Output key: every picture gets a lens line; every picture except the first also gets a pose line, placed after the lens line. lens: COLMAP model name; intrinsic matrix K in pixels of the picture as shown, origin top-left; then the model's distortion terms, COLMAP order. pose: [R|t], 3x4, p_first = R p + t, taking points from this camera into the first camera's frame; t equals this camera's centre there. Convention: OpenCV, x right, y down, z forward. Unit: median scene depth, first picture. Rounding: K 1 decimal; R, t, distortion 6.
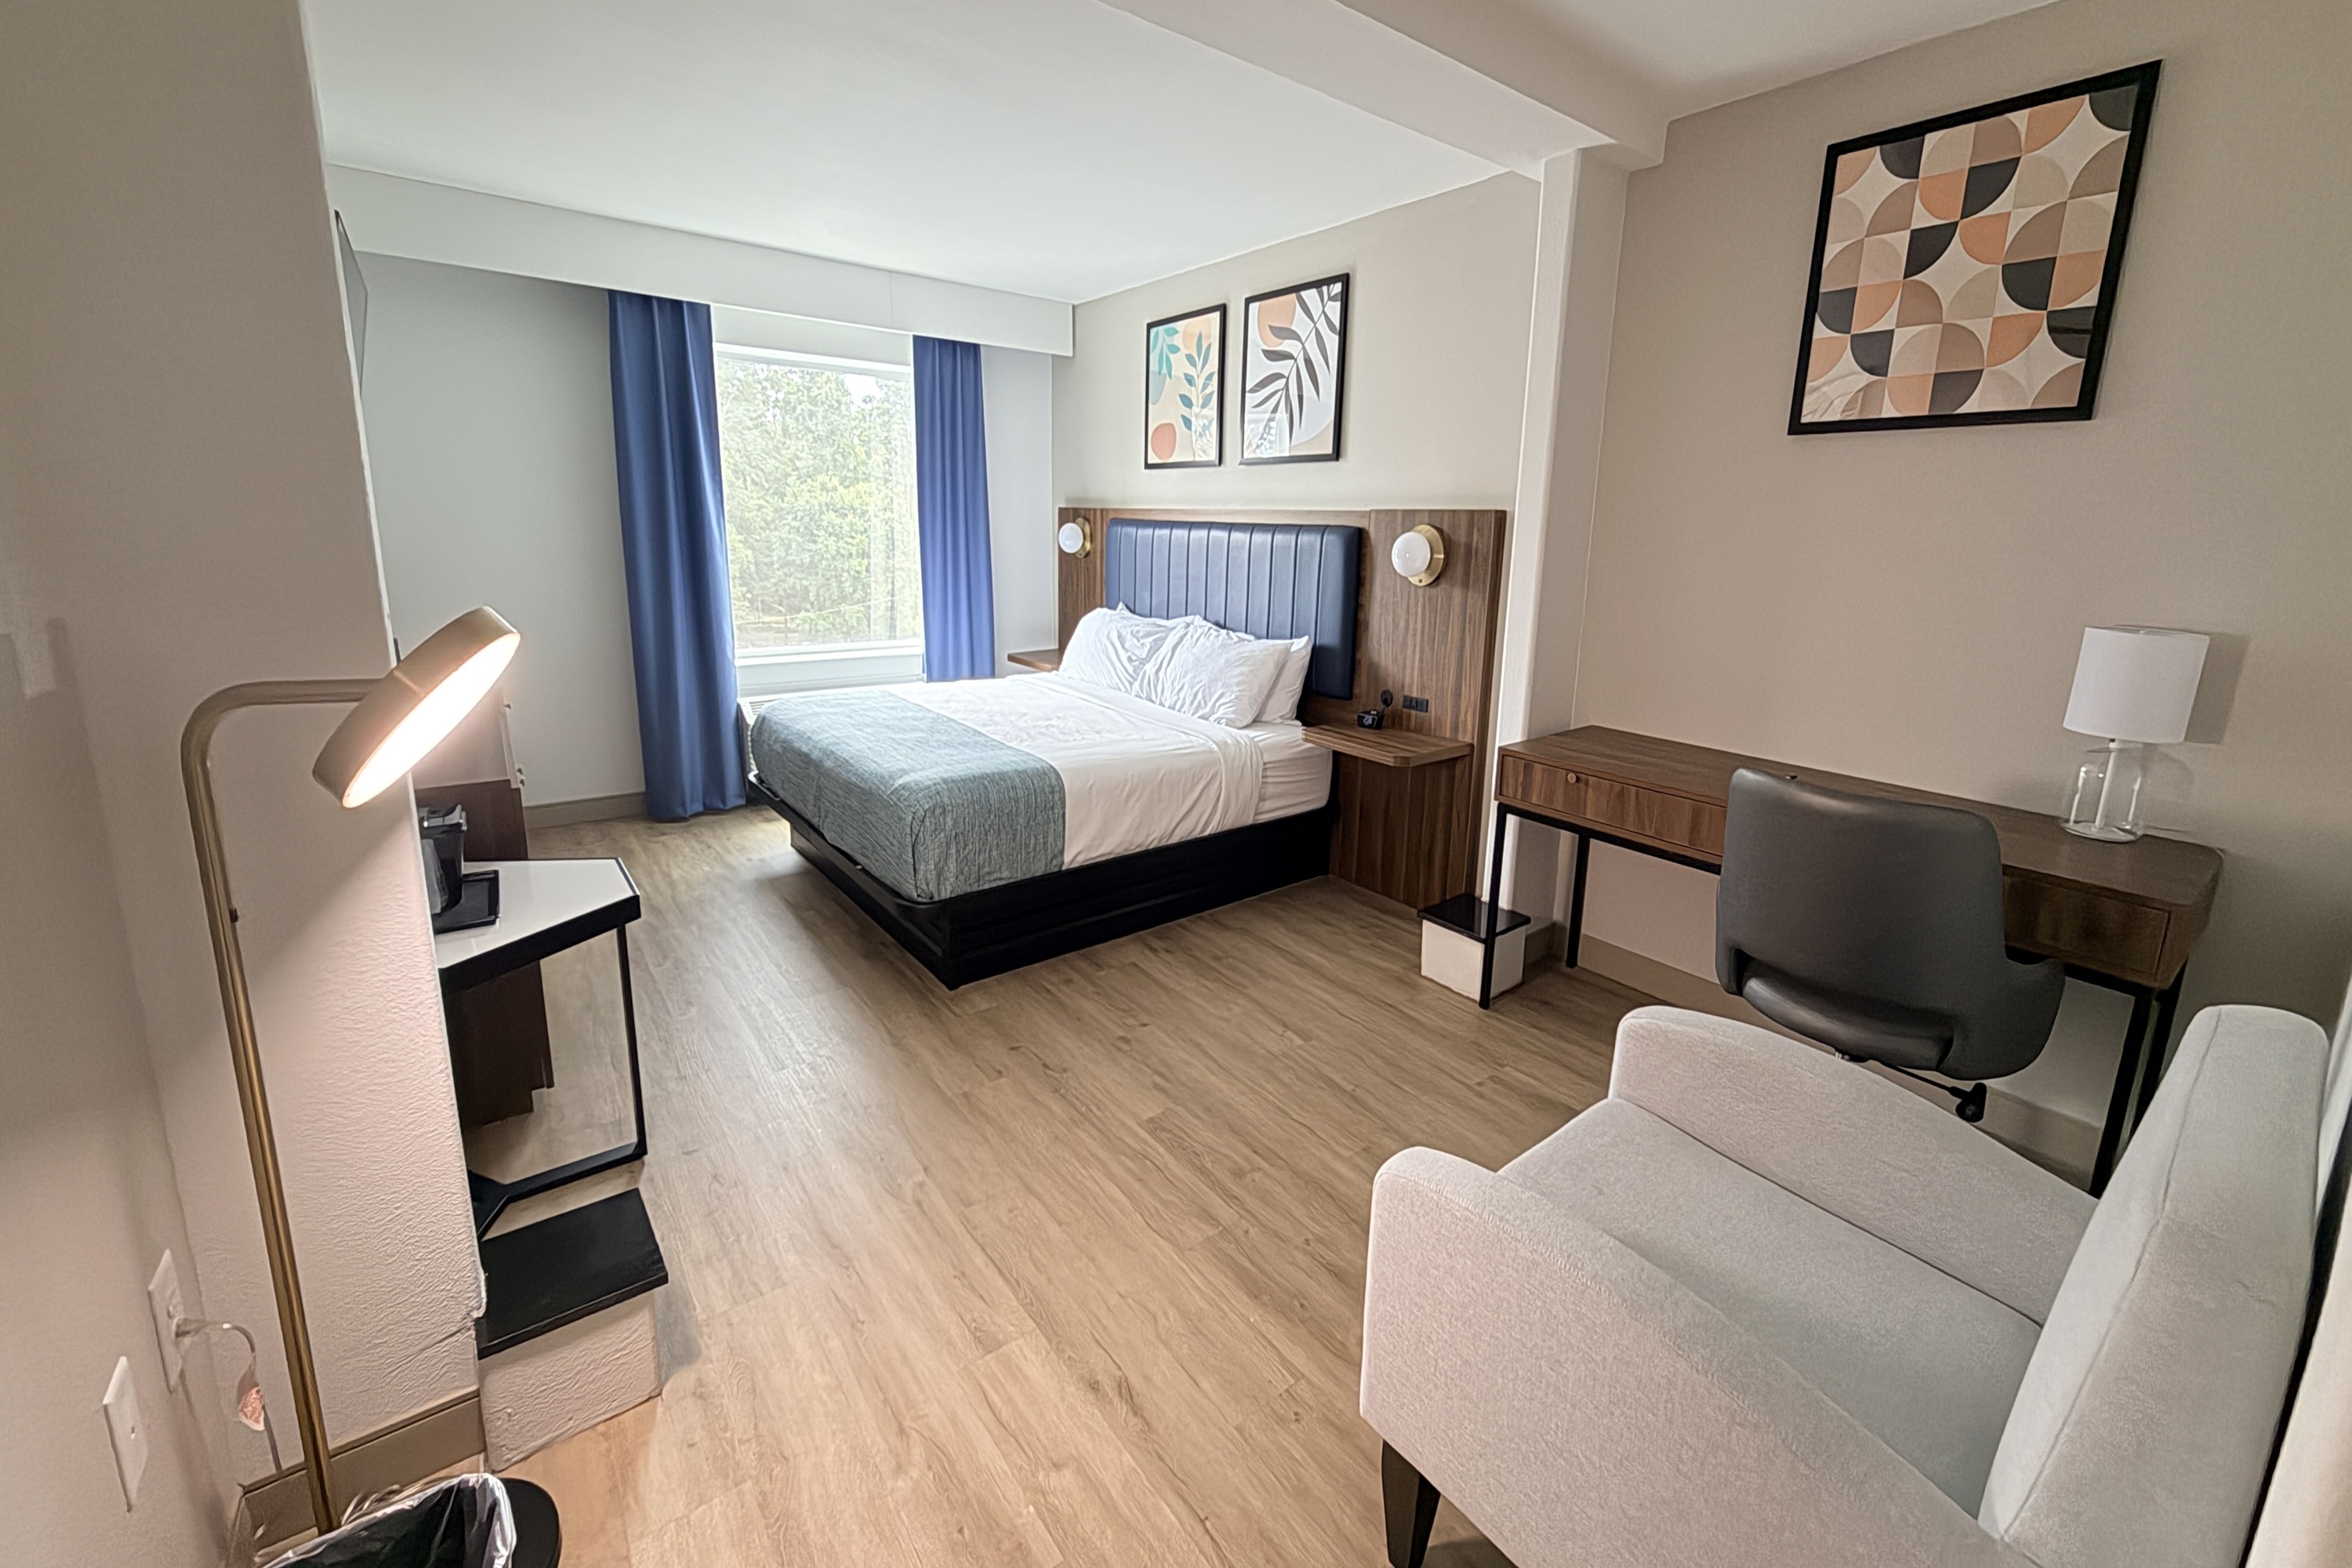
lens RADIAL K [[941.5, 0, 1175.5], [0, 941.5, 716.2], [0, 0, 1]] dist [0.000682, -0.000158]
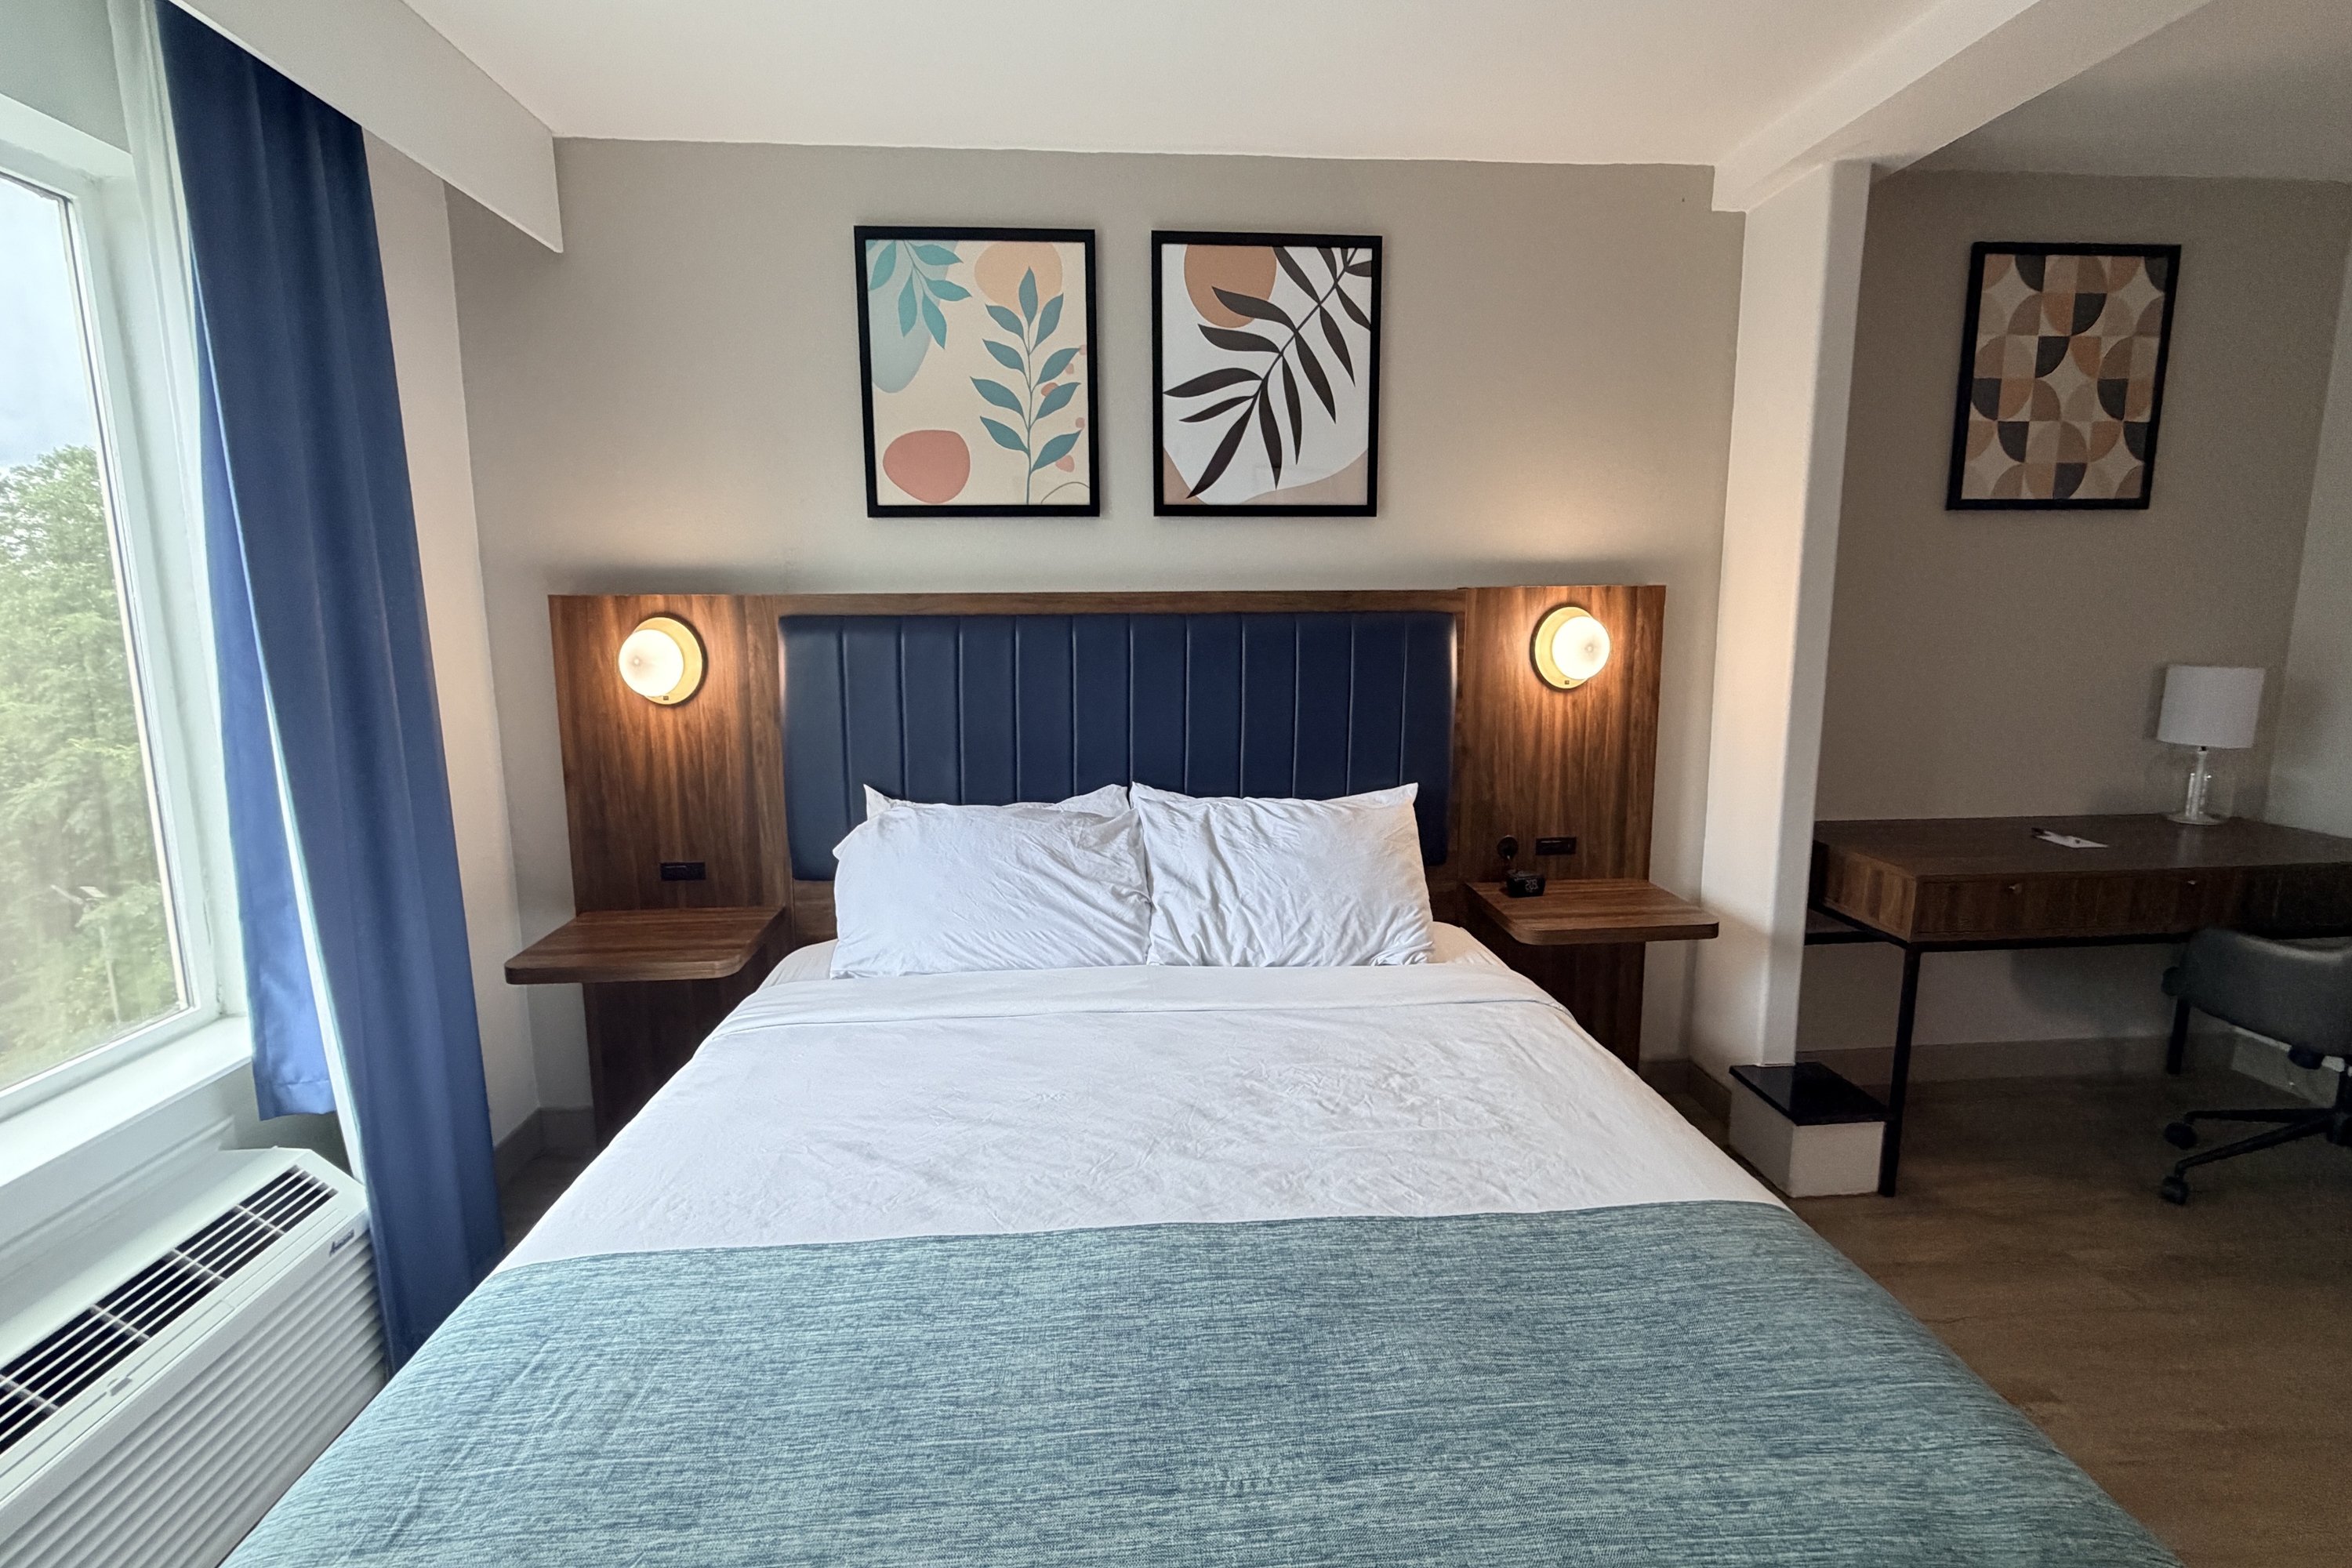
lens RADIAL K [[971.7, 0, 1173.4], [0, 971.7, 724.6], [0, 0, 1]] dist [-0.000320, 0.000383]
pose [[0.549209, -0.137767, 0.824251, -0.692989], [0.190773, 0.980943, 0.036842, -0.254186], [-0.813618, 0.137011, 0.565025, 1.060038]]
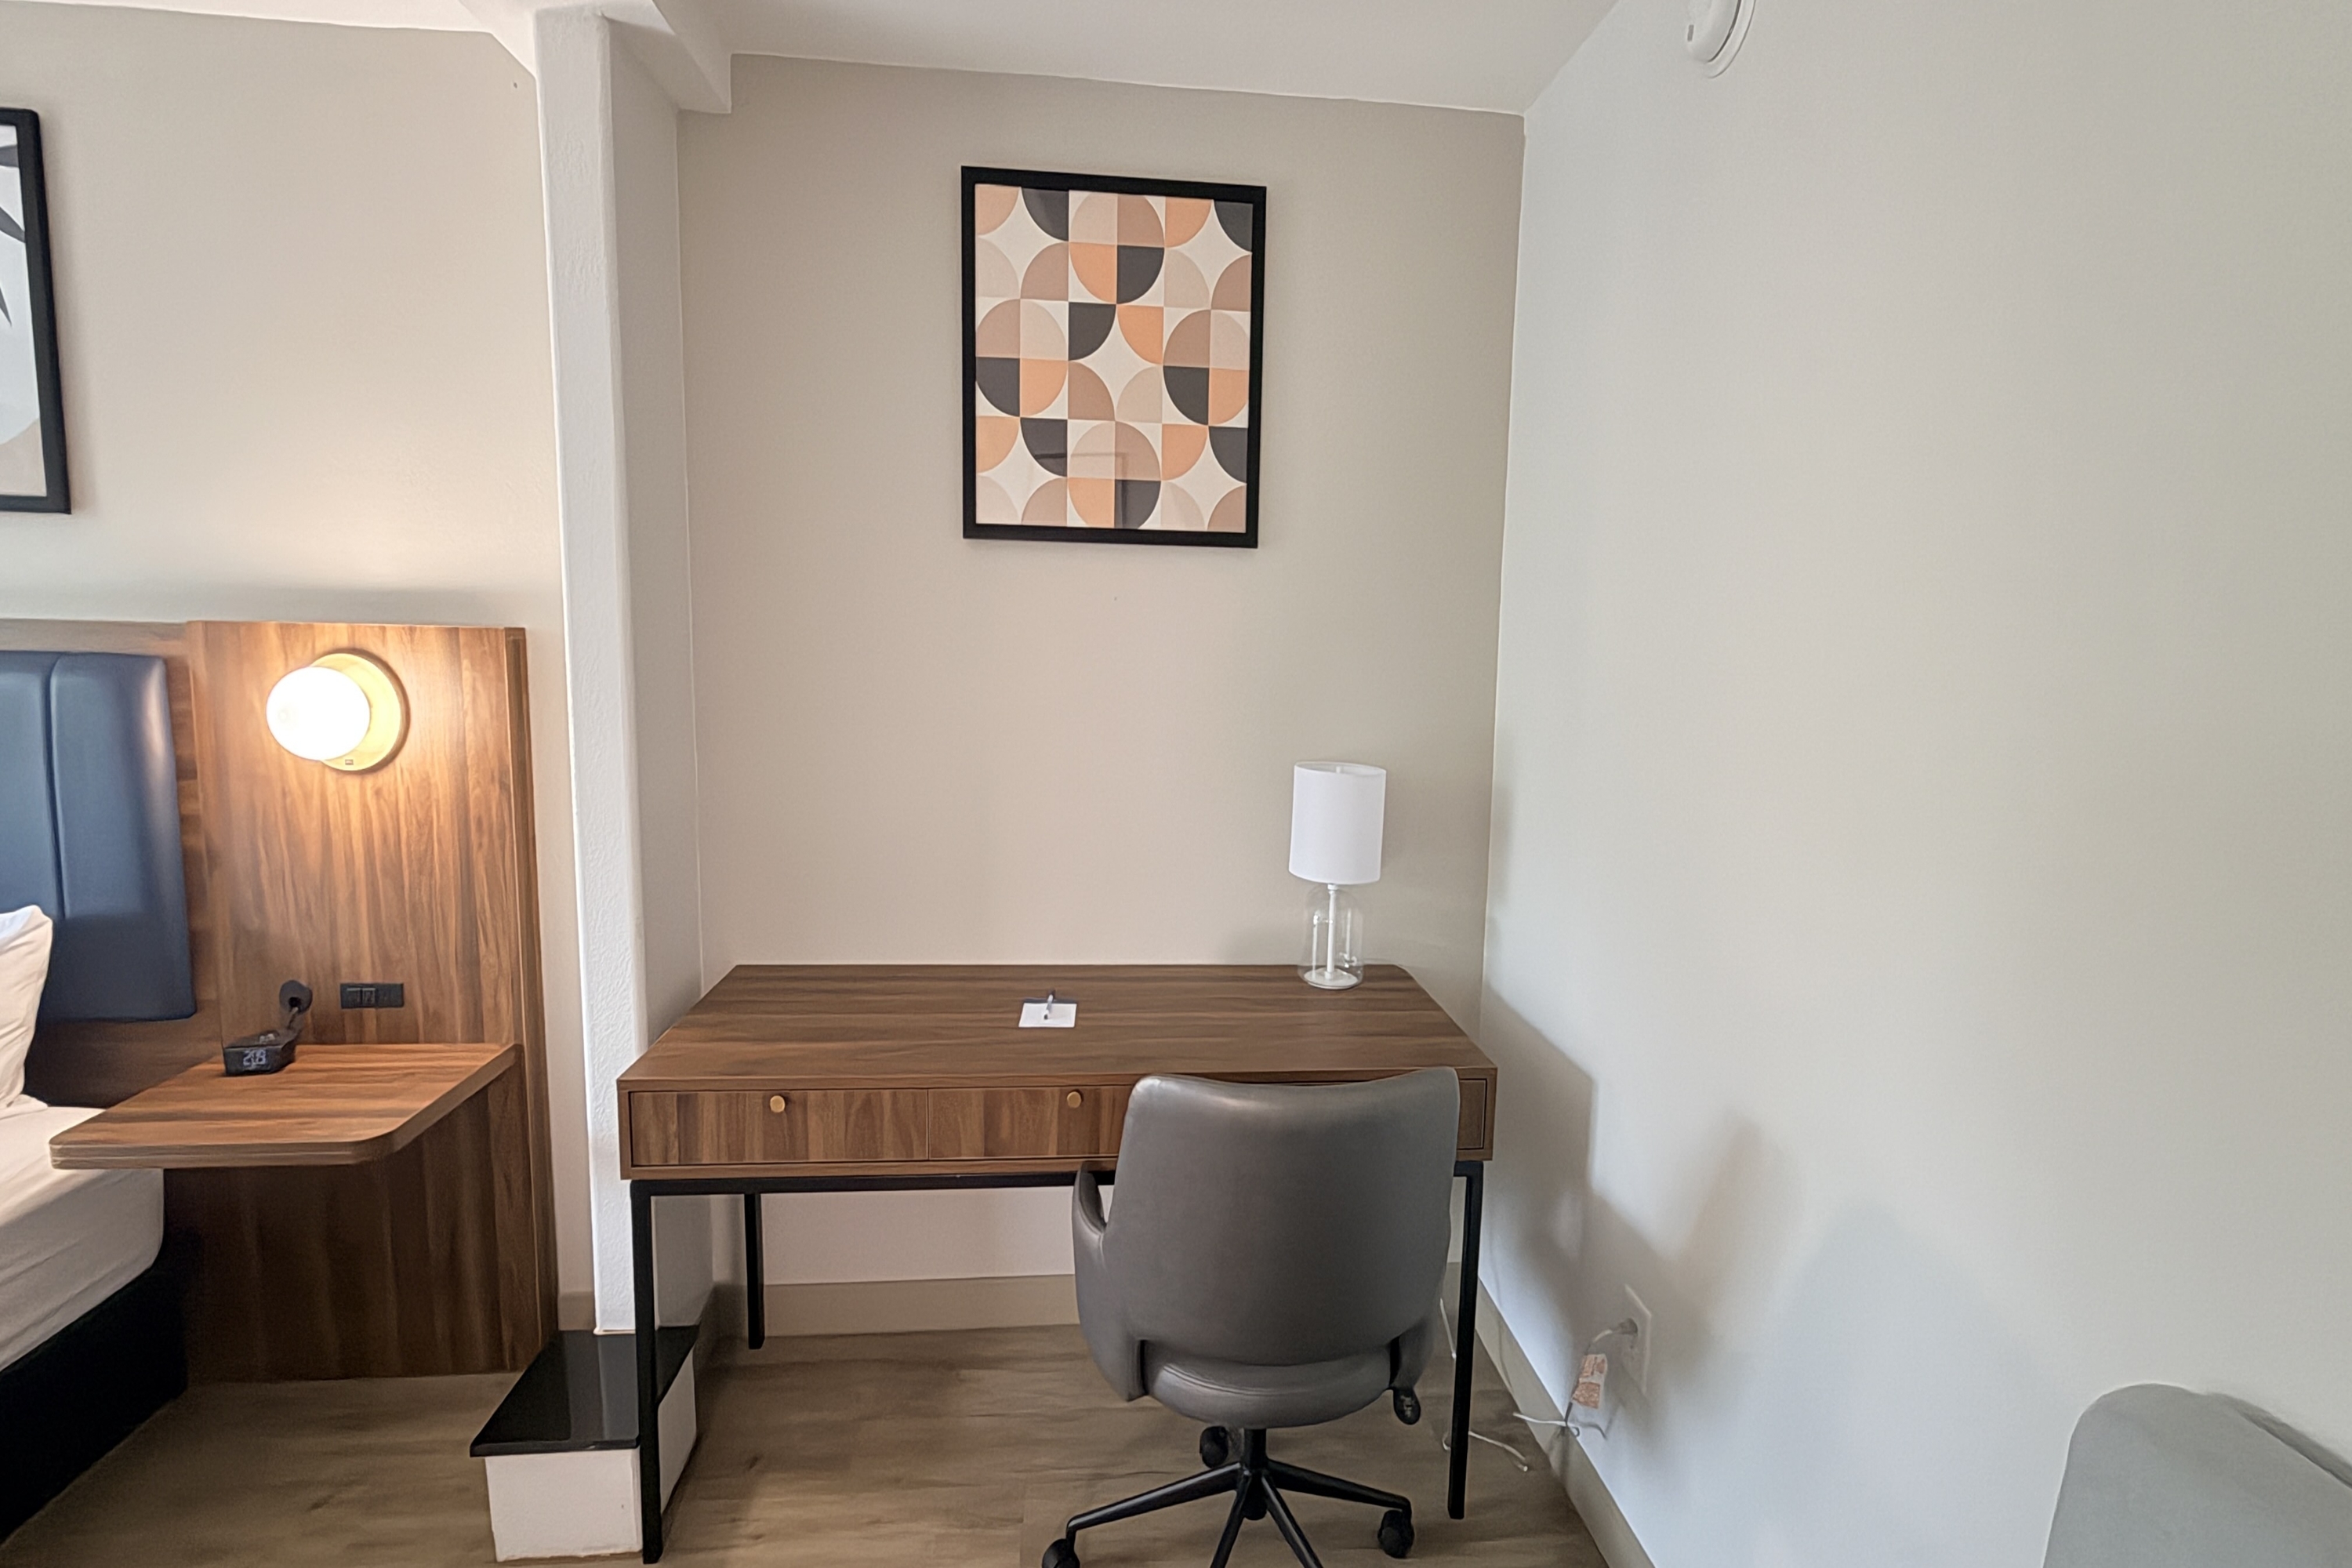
lens RADIAL K [[981.2, 0, 1178.6], [0, 981.2, 741.6], [0, 0, 1]] dist [-0.001201, 0.000183]
pose [[0.535040, -0.091254, 0.839884, 0.070601], [0.159614, 0.987164, 0.005575, -0.110084], [-0.829611, 0.131074, 0.542738, 0.432208]]
